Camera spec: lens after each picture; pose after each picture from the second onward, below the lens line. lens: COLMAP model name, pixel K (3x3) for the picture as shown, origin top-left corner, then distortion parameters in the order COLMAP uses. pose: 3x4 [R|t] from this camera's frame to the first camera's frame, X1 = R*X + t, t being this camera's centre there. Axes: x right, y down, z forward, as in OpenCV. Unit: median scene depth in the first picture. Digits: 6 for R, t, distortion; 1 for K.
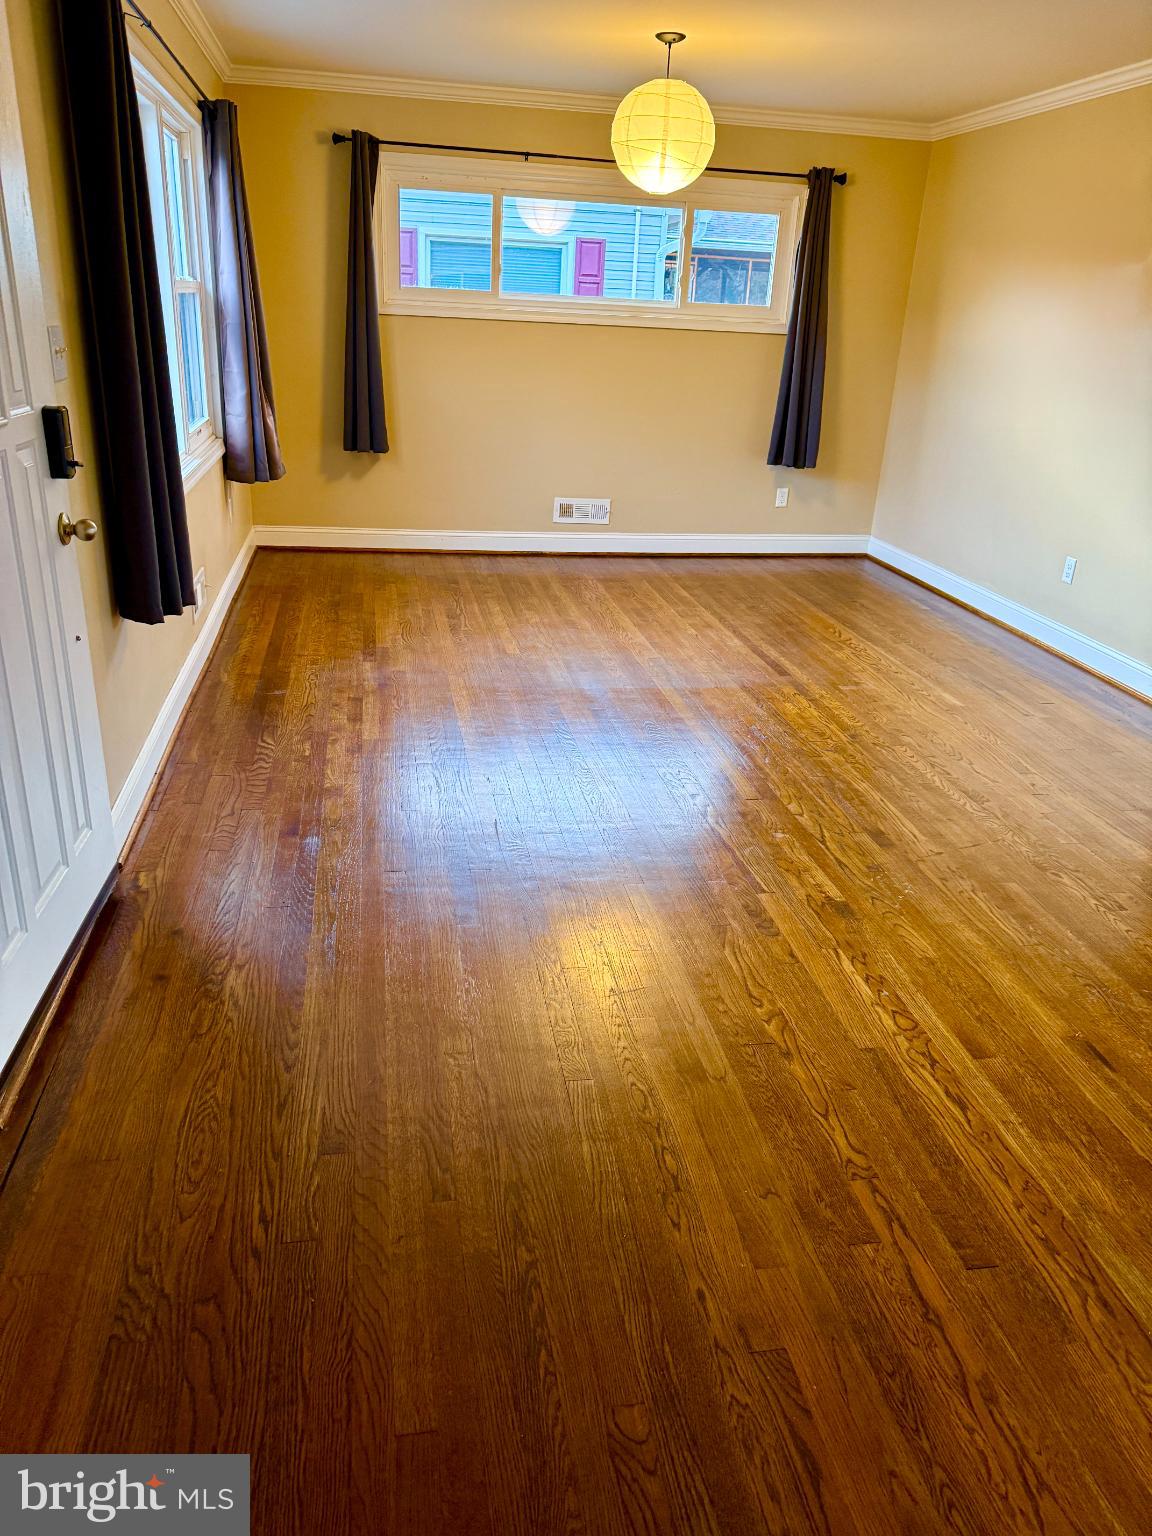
lens RADIAL K [[1076.7, 0, 569.8], [0, 1076.7, 773.8], [0, 0, 1]] dist [0.045759, -0.048423]
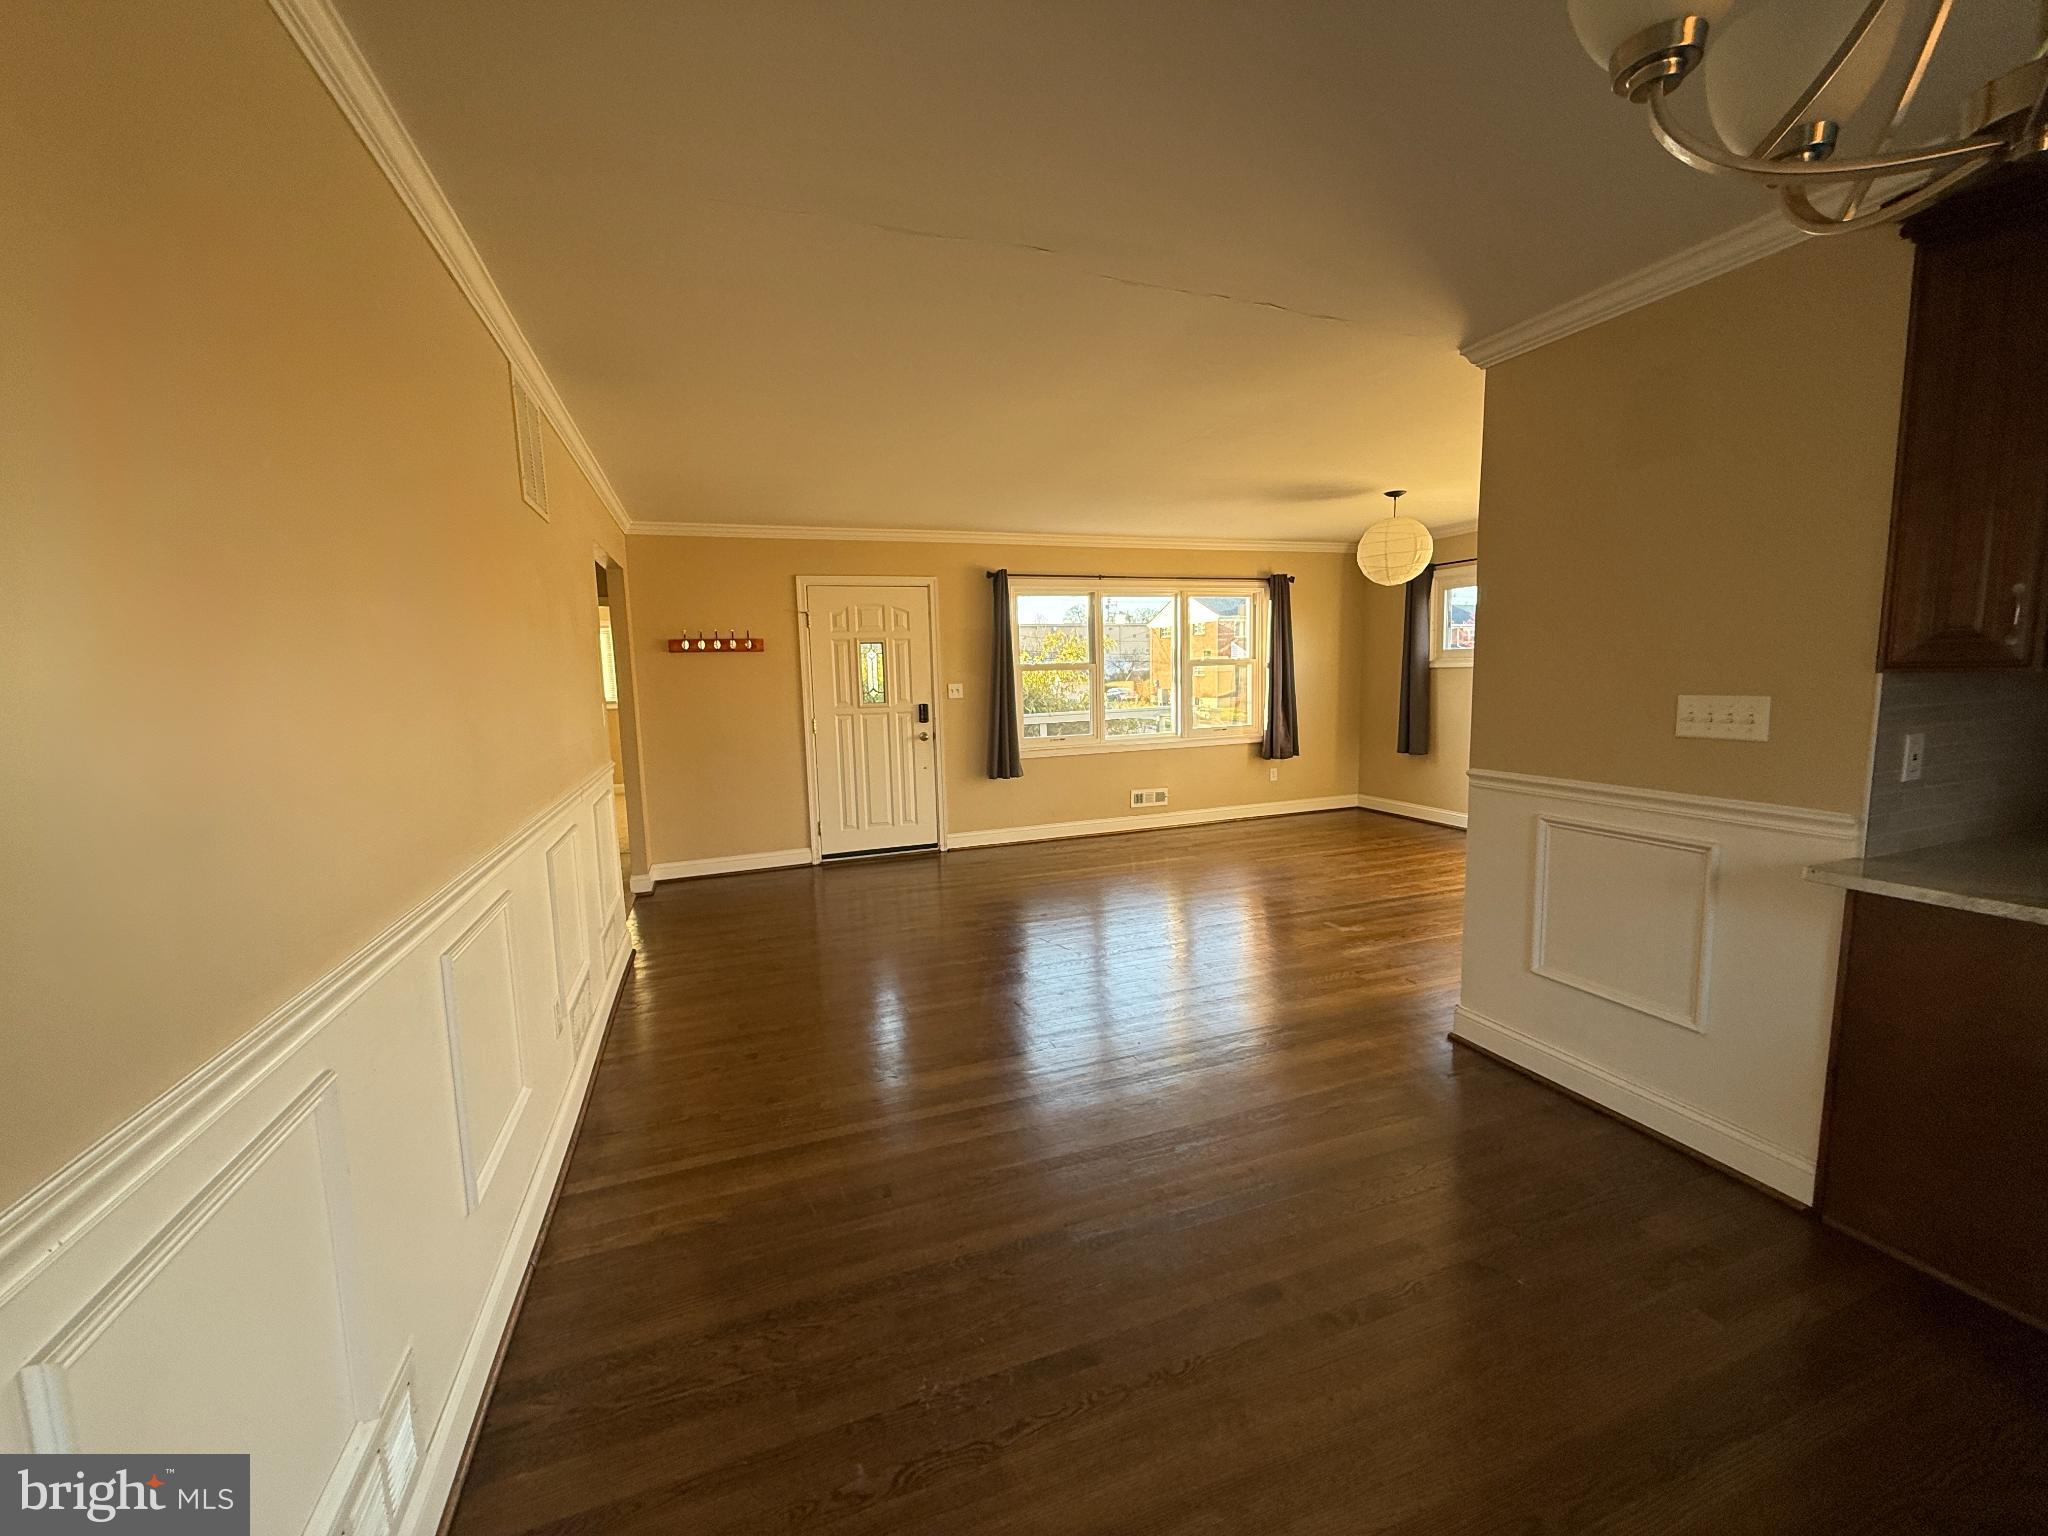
lens RADIAL K [[811.6, 0, 1024.1], [0, 811.6, 767.7], [0, 0, 1]] dist [-0.001003, 0.000447]
pose [[0.180207, 0.066942, -0.981348, 1.995012], [-0.353048, 0.935605, -0.001009, -0.219976], [0.918087, 0.346645, 0.192236, 0.742406]]
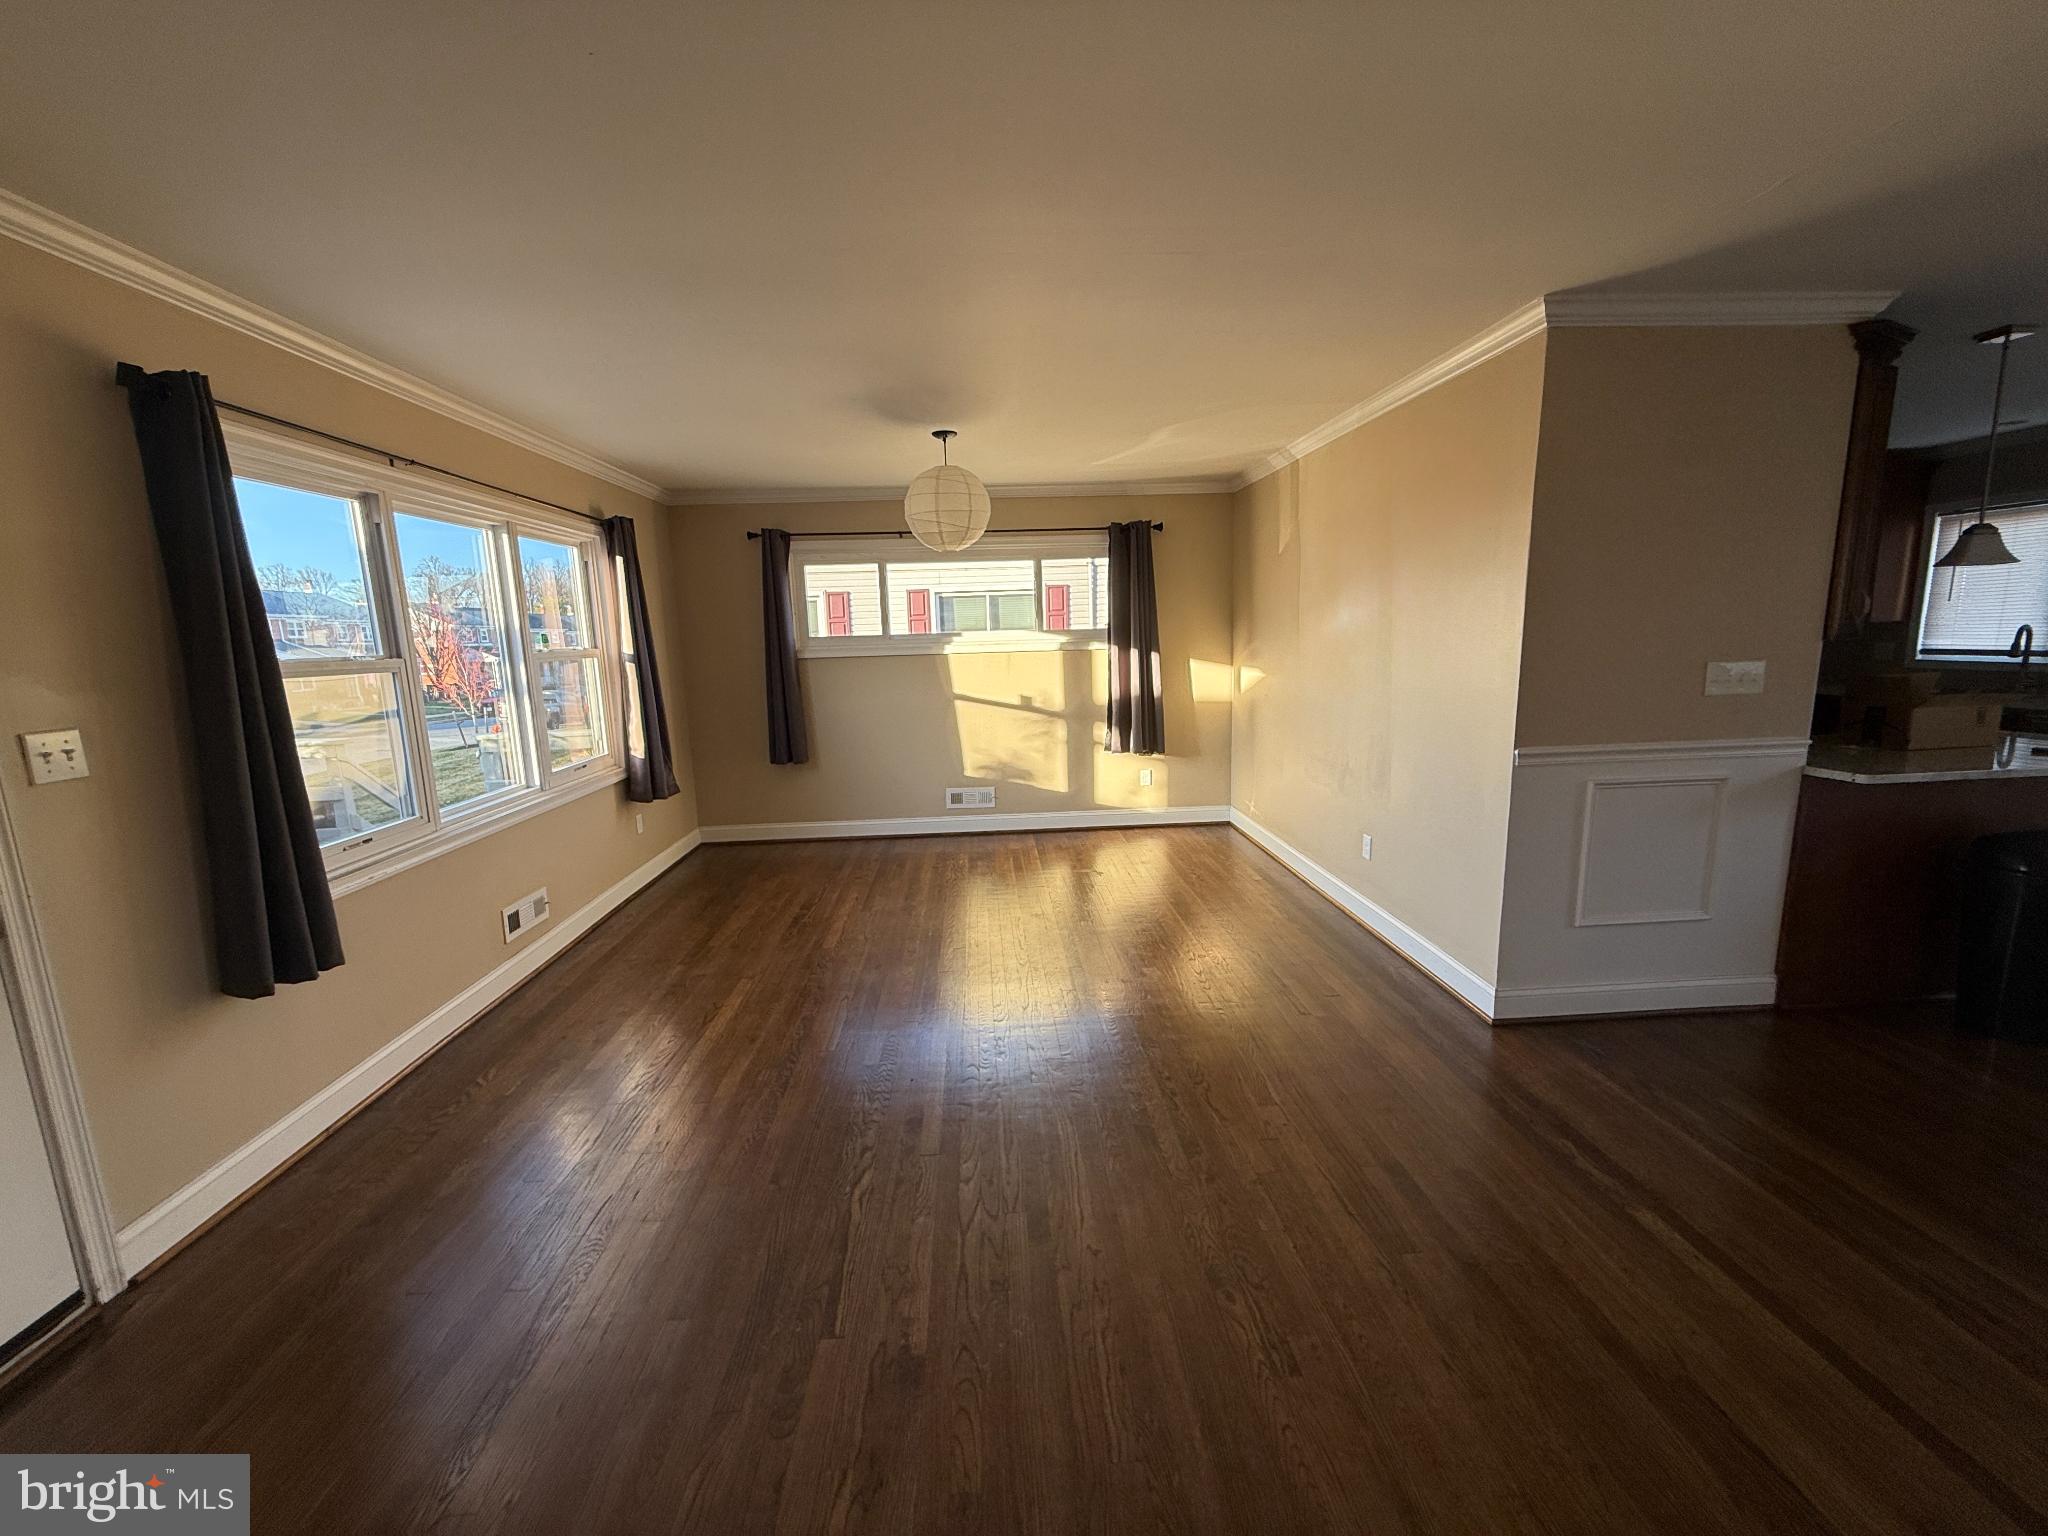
lens RADIAL K [[811.6, 0, 1017.9], [0, 811.6, 766.3], [0, 0, 1]] dist [-0.001003, 0.000447]
pose [[0.989882, -0.056152, -0.130310, 0.468590], [0.023674, 0.970851, -0.238513, -0.169436], [0.139904, 0.233015, 0.962357, 0.384100]]
